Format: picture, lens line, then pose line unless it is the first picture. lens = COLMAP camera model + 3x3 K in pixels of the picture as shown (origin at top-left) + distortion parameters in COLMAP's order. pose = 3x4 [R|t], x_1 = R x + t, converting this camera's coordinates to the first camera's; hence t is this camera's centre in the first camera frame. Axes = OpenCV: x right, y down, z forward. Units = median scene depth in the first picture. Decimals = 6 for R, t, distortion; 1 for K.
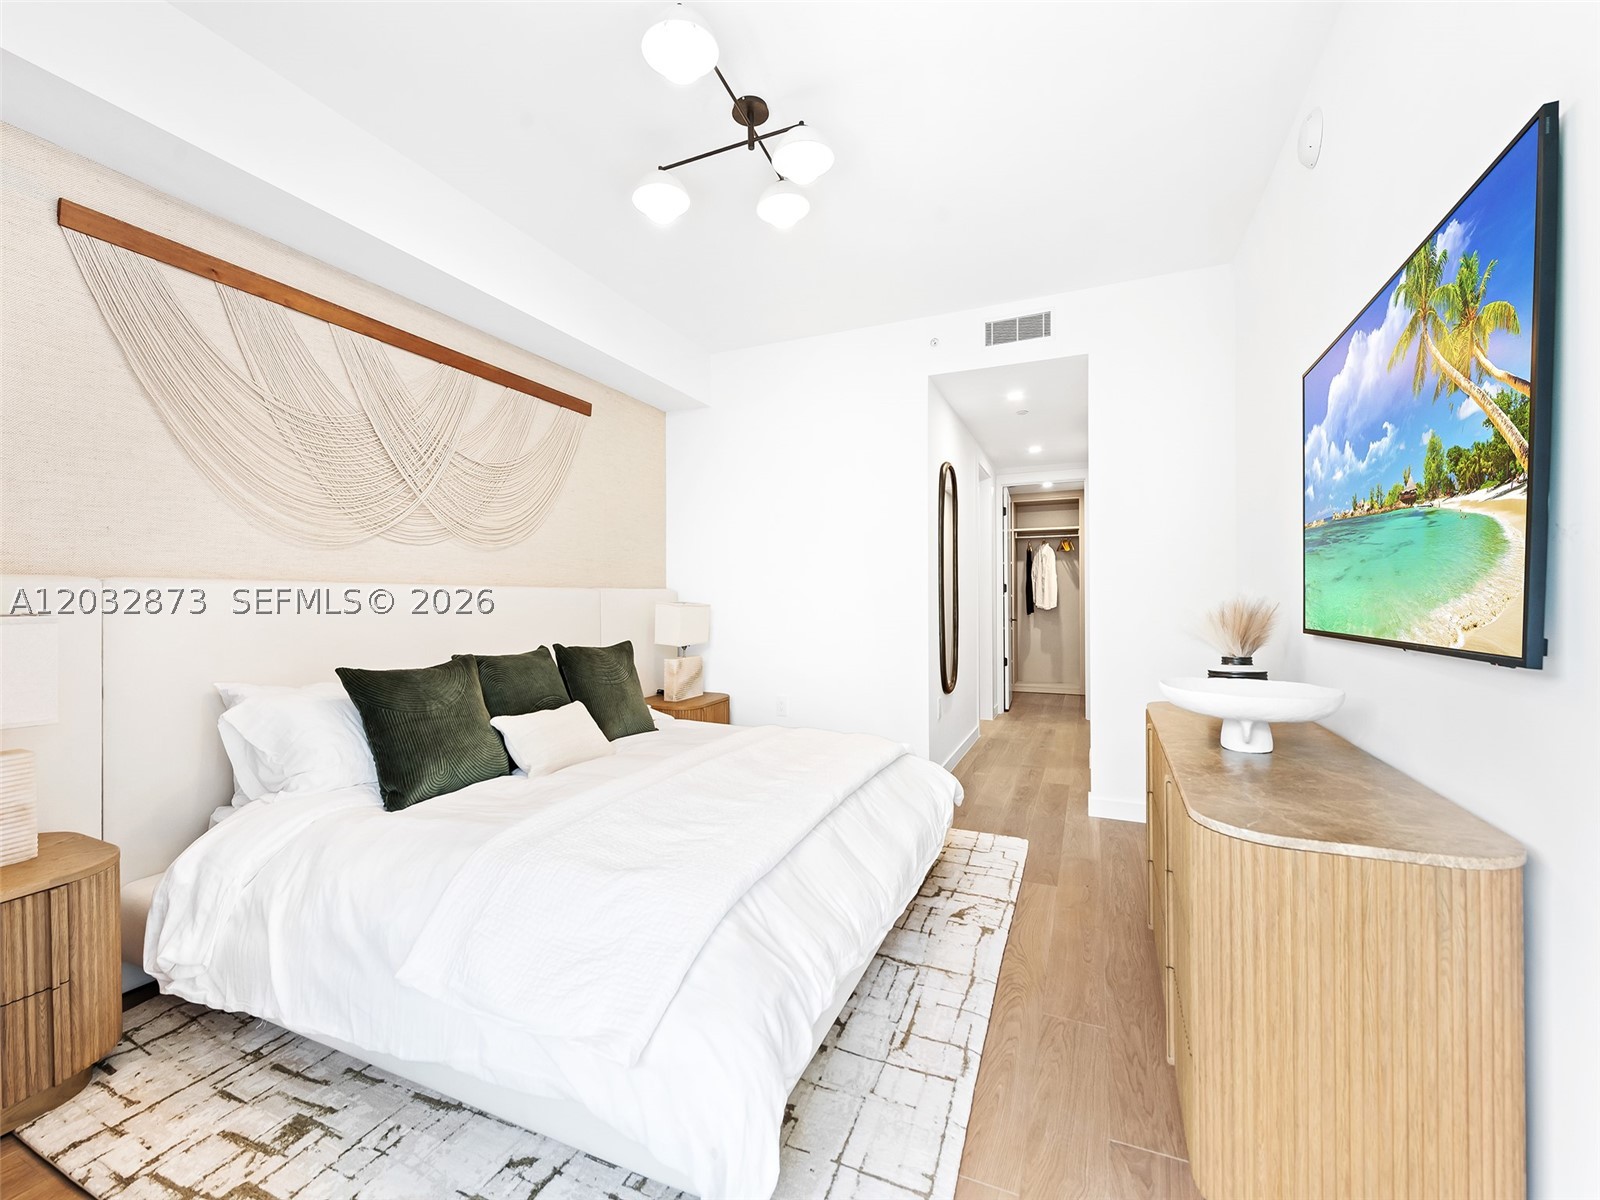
lens RADIAL K [[668.7, 0, 802.4], [0, 668.7, 599.9], [0, 0, 1]] dist [0.001863, -0.000110]
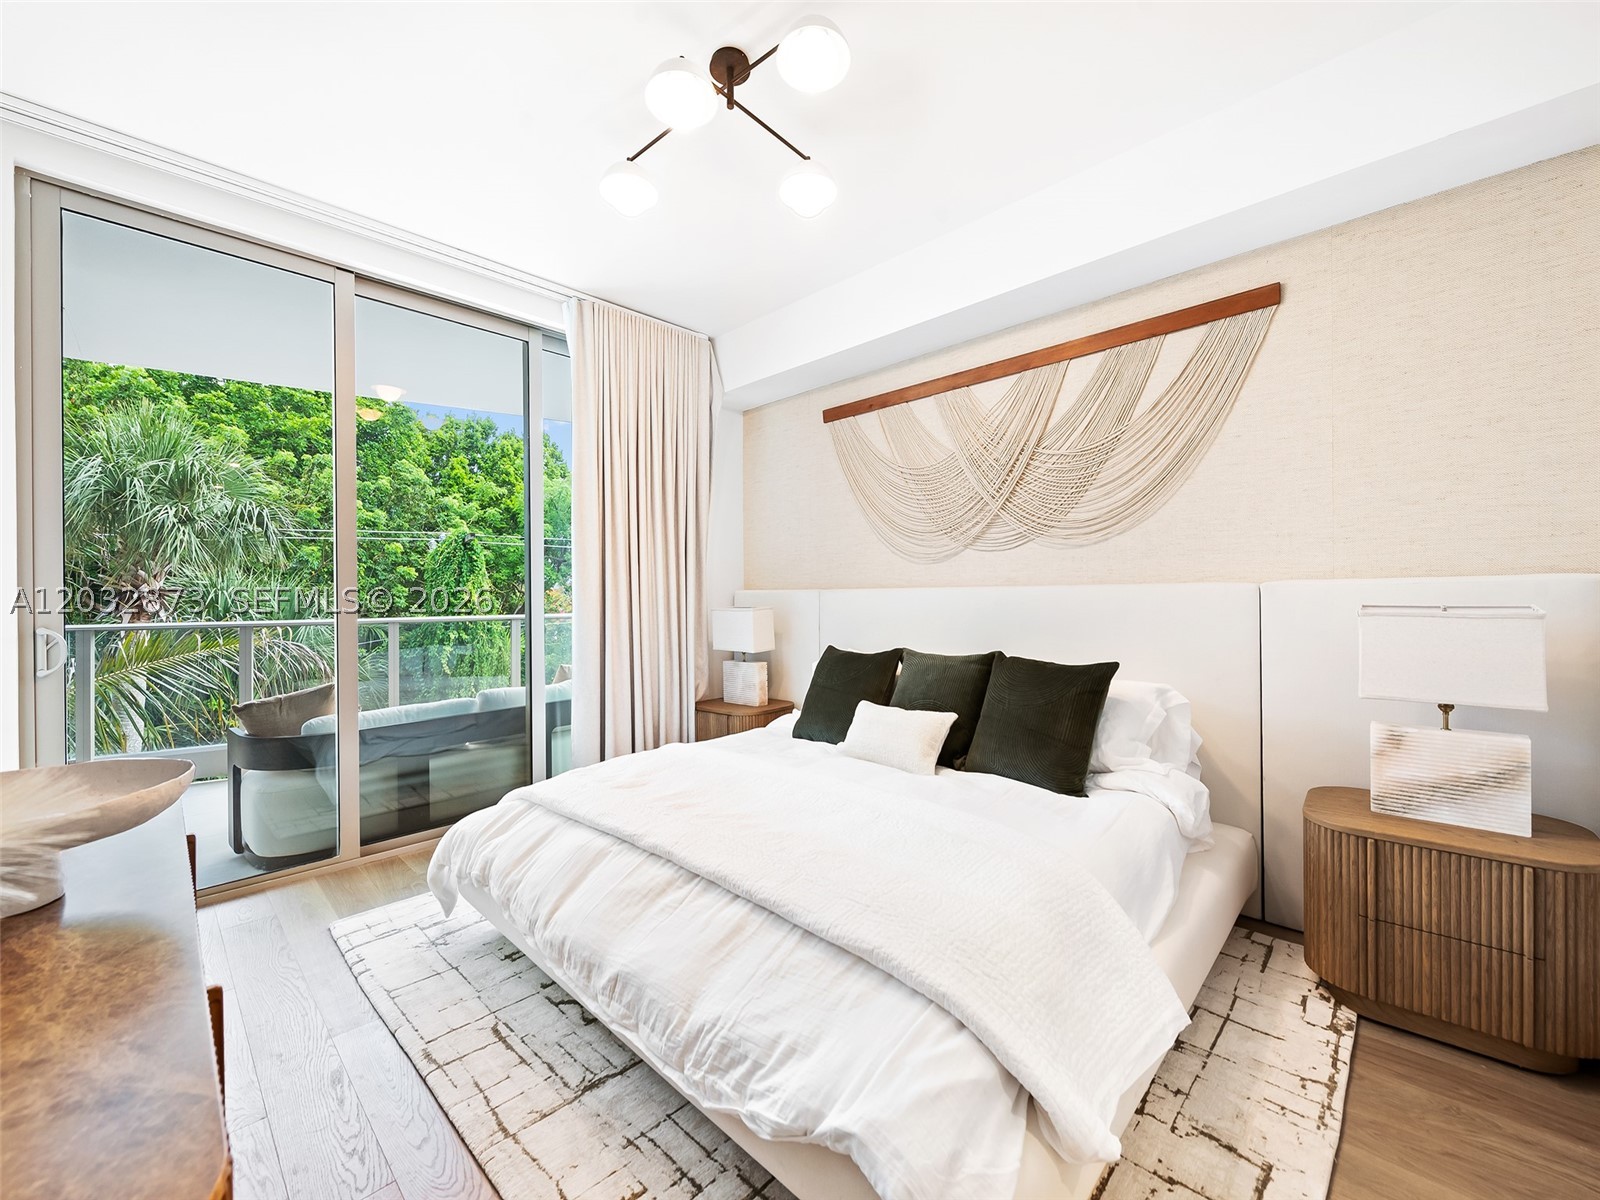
lens RADIAL K [[641.4, 0, 799.2], [0, 641.4, 597.9], [0, 0, 1]] dist [-0.002453, -0.000170]
pose [[-0.351402, 0.017656, -0.936058, 0.702862], [0.015668, 0.999793, 0.012976, -0.027814], [0.936094, -0.010106, -0.351606, 1.380108]]
